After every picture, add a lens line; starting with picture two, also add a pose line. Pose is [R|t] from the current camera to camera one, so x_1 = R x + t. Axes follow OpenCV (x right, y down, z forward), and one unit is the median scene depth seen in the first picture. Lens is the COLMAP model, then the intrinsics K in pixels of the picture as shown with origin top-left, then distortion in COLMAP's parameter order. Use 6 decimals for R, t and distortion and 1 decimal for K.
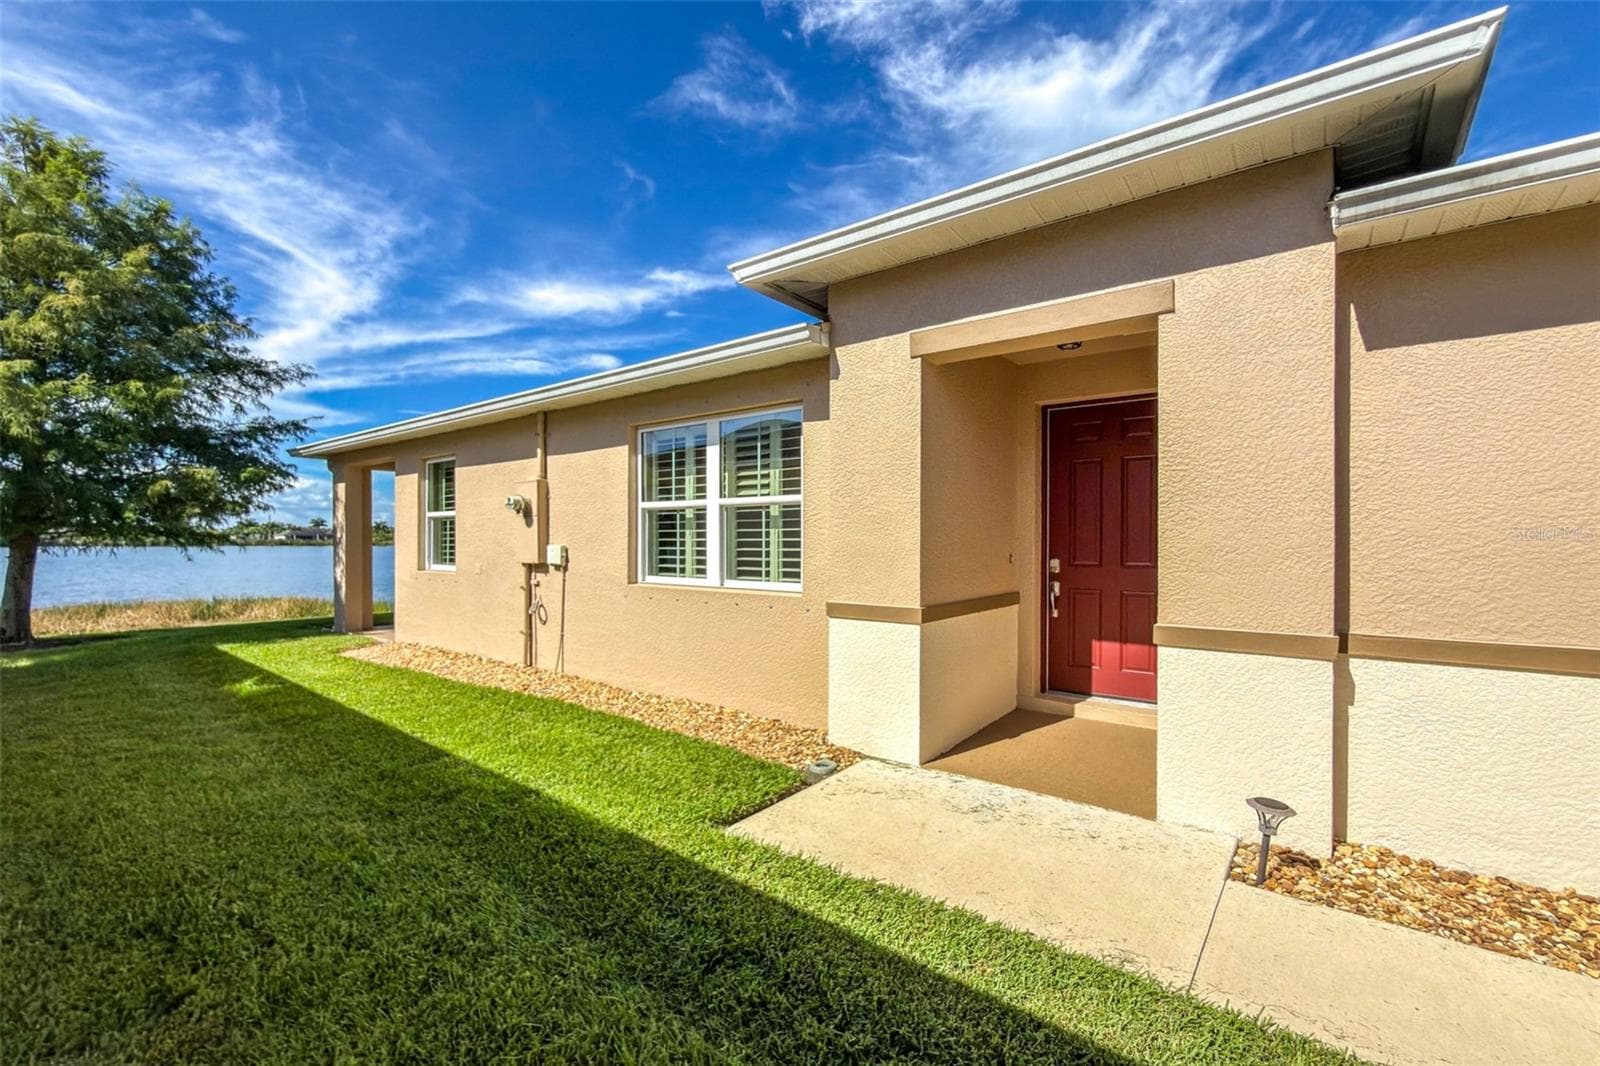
lens RADIAL K [[727.6, 0, 800.7], [0, 727.6, 540.5], [0, 0, 1]] dist [-0.001718, -0.000169]
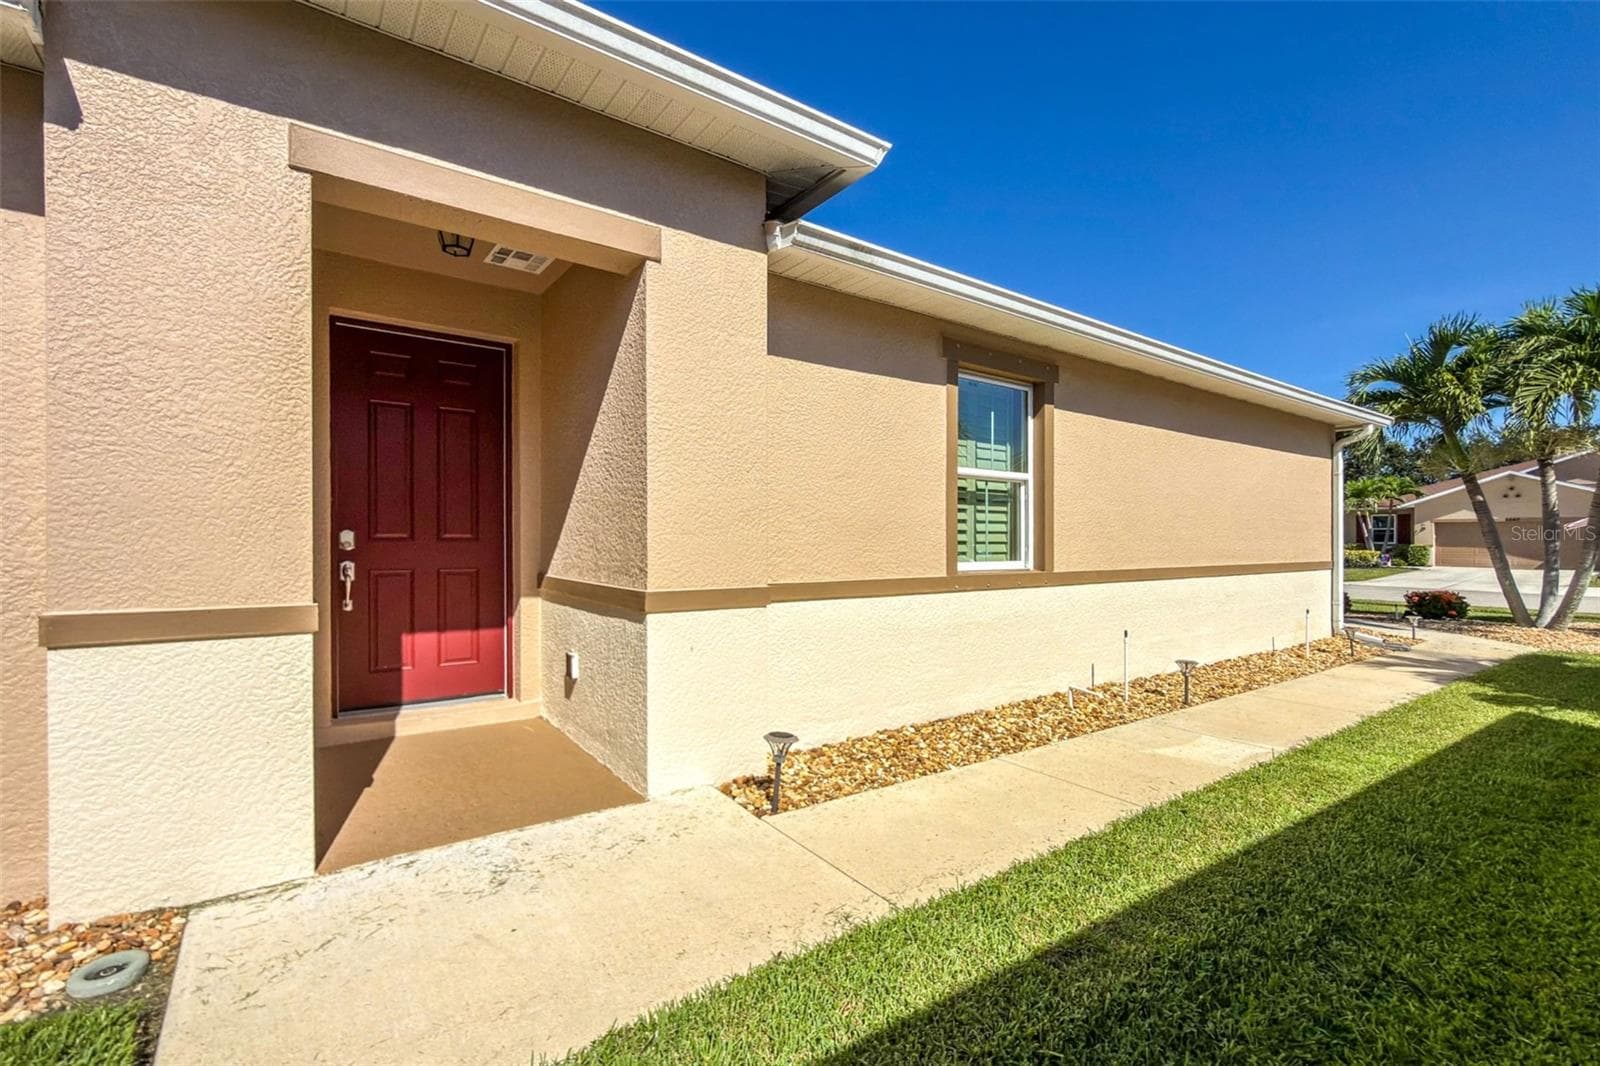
lens RADIAL K [[727.6, 0, 800.7], [0, 727.6, 540.5], [0, 0, 1]] dist [-0.001718, -0.000169]
pose [[0.252350, -0.004354, 0.967626, -0.334806], [-0.003161, 0.999981, 0.005324, 0.041527], [-0.967631, -0.004402, 0.252331, 0.527156]]
